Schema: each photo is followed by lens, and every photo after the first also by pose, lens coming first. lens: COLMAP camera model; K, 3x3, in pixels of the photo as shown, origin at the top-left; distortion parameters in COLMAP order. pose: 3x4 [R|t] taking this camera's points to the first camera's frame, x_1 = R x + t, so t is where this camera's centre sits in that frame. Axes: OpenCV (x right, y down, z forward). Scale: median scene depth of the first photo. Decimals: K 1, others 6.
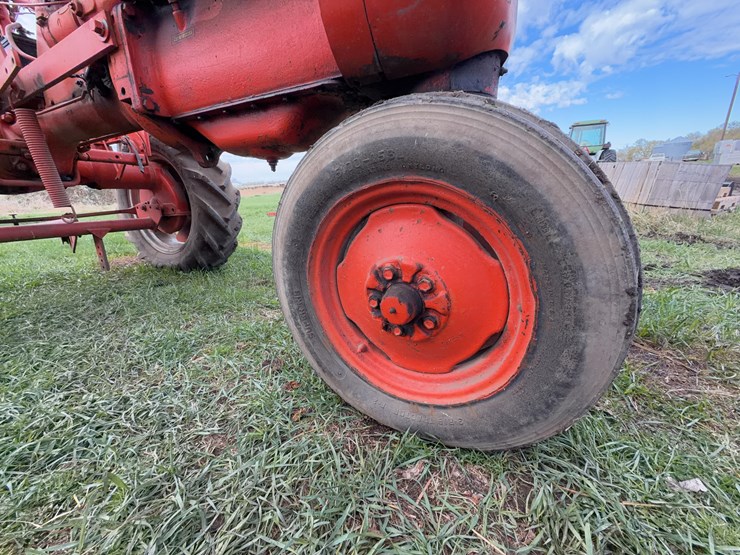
lens RADIAL K [[291.1, 0, 367.6], [0, 291.1, 278.6], [0, 0, 1]] dist [0.000885, 0.000499]
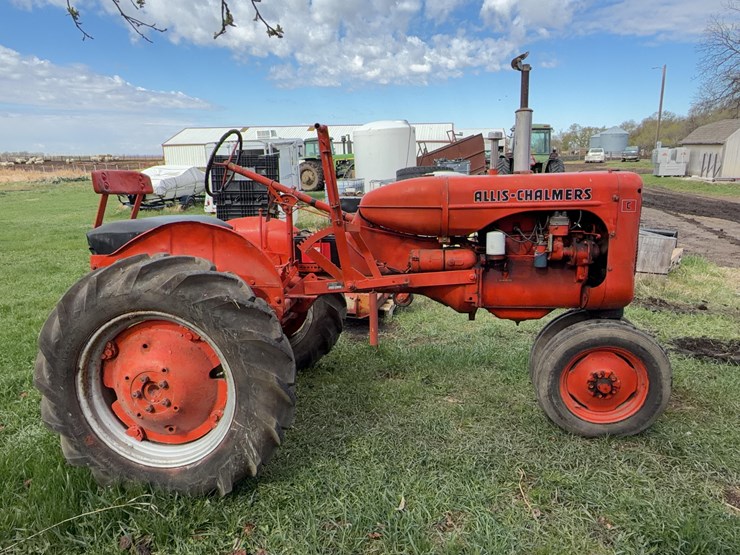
lens RADIAL K [[497.1, 0, 373.7], [0, 497.1, 276.9], [0, 0, 1]] dist [-0.000669, 0.000817]
pose [[0.945047, -0.035875, 0.324962, -2.887176], [0.063740, 0.995106, -0.075510, -0.607780], [-0.320662, 0.092074, 0.942708, -2.396041]]
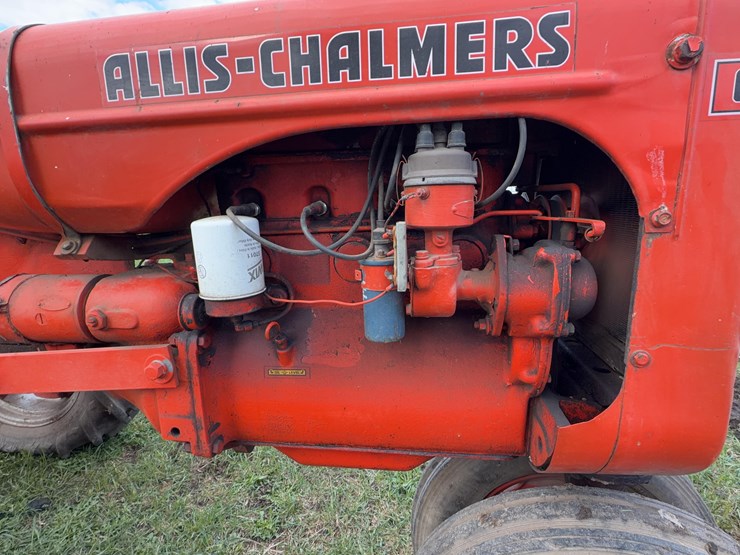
lens RADIAL K [[389.8, 0, 369.0], [0, 389.8, 280.3], [0, 0, 1]] dist [-0.001756, -0.000578]
pose [[0.953388, -0.058764, 0.295968, -0.699211], [0.071772, 0.996866, -0.033270, -0.993598], [-0.293086, 0.052961, 0.954618, -0.019027]]
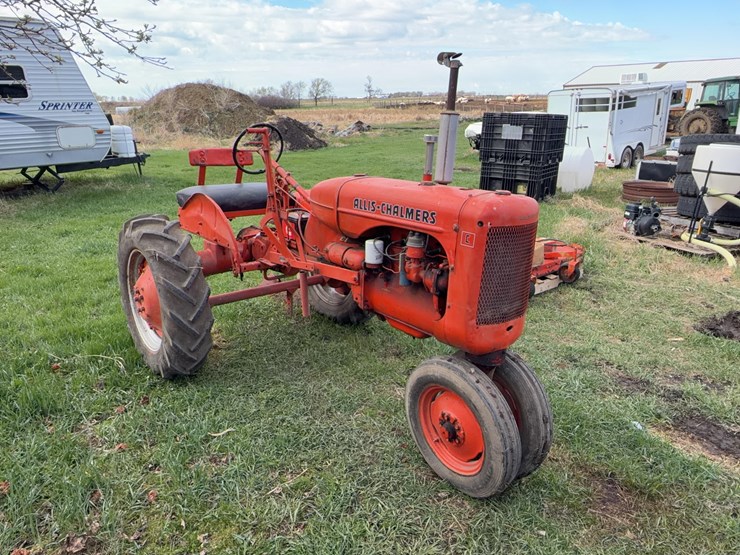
lens RADIAL K [[501.0, 0, 366.6], [0, 501.0, 276.4], [0, 0, 1]] dist [-0.001648, 0.000543]
pose [[0.908487, 0.176866, -0.378641, 0.724229], [-0.162733, 0.984234, 0.069293, -1.167633], [0.384927, -0.001334, 0.922946, -2.726526]]
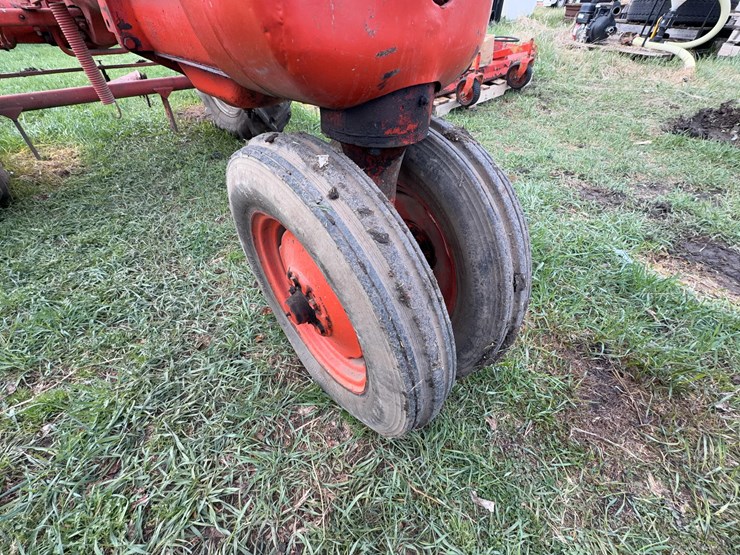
lens RADIAL K [[329.7, 0, 372.1], [0, 329.7, 274.2], [0, 0, 1]] dist [-0.000808, -0.000131]
pose [[0.935384, 0.261080, -0.238523, 0.540925], [-0.134425, 0.886369, 0.443035, -0.538418], [0.327087, -0.382344, 0.864192, -0.008273]]
